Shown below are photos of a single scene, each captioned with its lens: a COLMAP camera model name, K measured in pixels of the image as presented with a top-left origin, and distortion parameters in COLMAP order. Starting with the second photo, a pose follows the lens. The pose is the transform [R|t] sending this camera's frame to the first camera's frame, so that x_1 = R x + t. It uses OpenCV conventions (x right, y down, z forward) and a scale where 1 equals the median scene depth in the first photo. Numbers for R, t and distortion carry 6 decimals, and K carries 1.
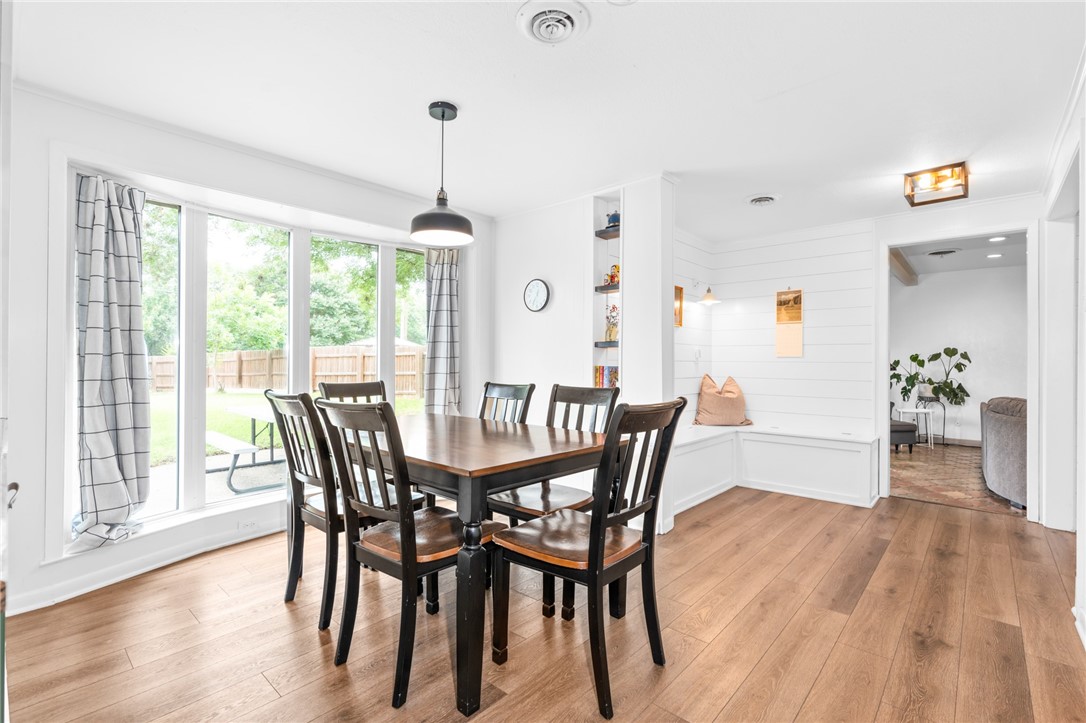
lens RADIAL K [[490.4, 0, 544.5], [0, 490.4, 361.1], [0, 0, 1]] dist [-0.002279, -0.000286]
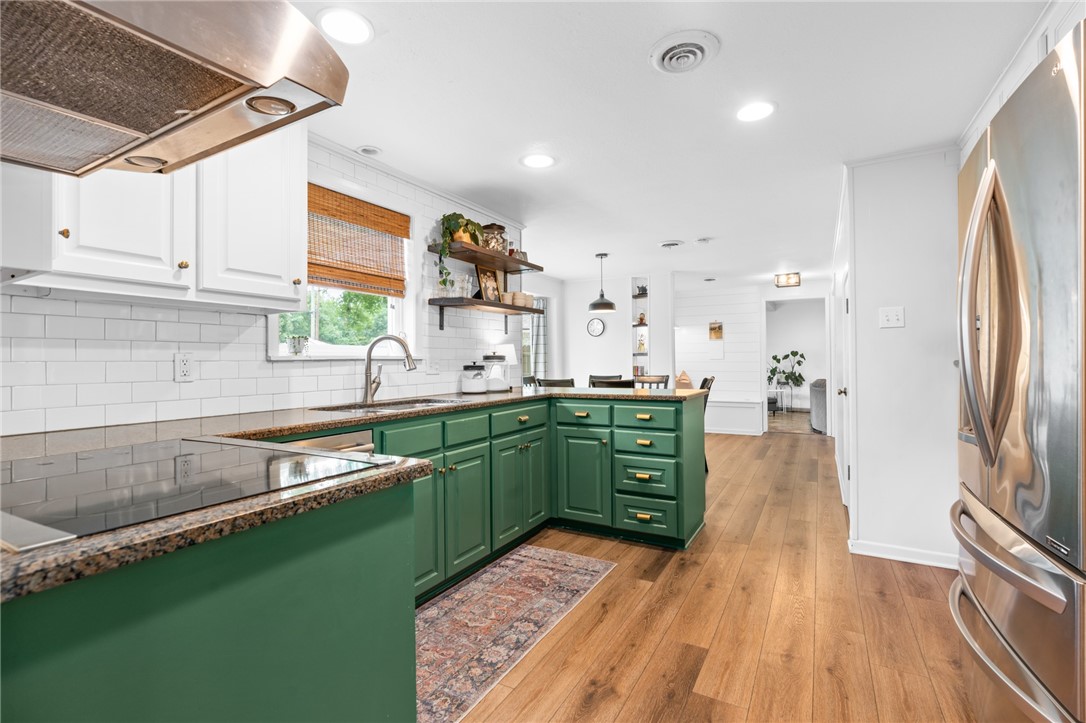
lens RADIAL K [[484.4, 0, 545.2], [0, 484.4, 356.5], [0, 0, 1]] dist [-0.013607, -0.000115]
pose [[0.976813, -0.009527, 0.213881, -0.328106], [0.010656, 0.999935, -0.004127, -0.011964], [-0.213828, 0.006310, 0.976851, -0.396183]]
